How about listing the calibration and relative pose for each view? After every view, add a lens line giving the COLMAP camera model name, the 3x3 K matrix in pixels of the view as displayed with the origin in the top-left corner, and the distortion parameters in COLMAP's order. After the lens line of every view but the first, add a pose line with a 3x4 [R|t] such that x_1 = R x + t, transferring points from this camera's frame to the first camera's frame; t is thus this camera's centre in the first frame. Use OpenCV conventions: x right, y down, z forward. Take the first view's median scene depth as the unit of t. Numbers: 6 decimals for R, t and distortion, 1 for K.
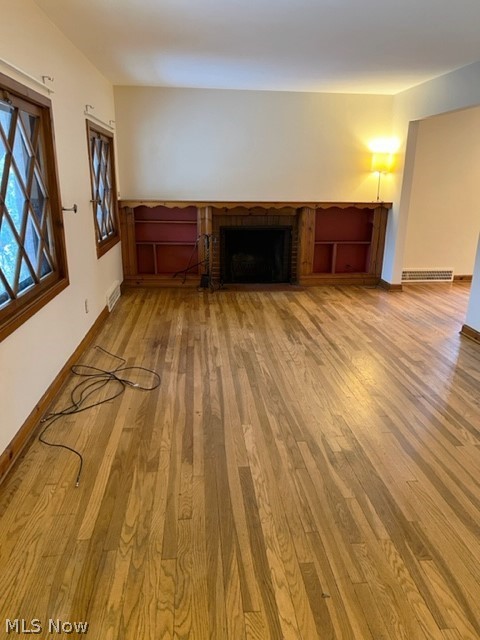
lens RADIAL K [[484.8, 0, 241.3], [0, 484.8, 319.6], [0, 0, 1]] dist [0.028933, -0.007447]
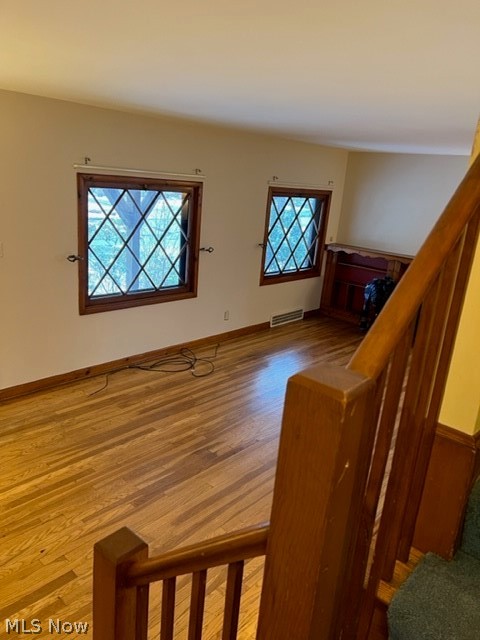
lens RADIAL K [[484.8, 0, 241.3], [0, 484.8, 321.1], [0, 0, 1]] dist [0.028933, -0.007447]
pose [[0.667762, 0.249419, -0.701344, 1.021136], [-0.275682, 0.958060, 0.078233, -0.193522], [0.691443, 0.141107, 0.708517, 0.030139]]
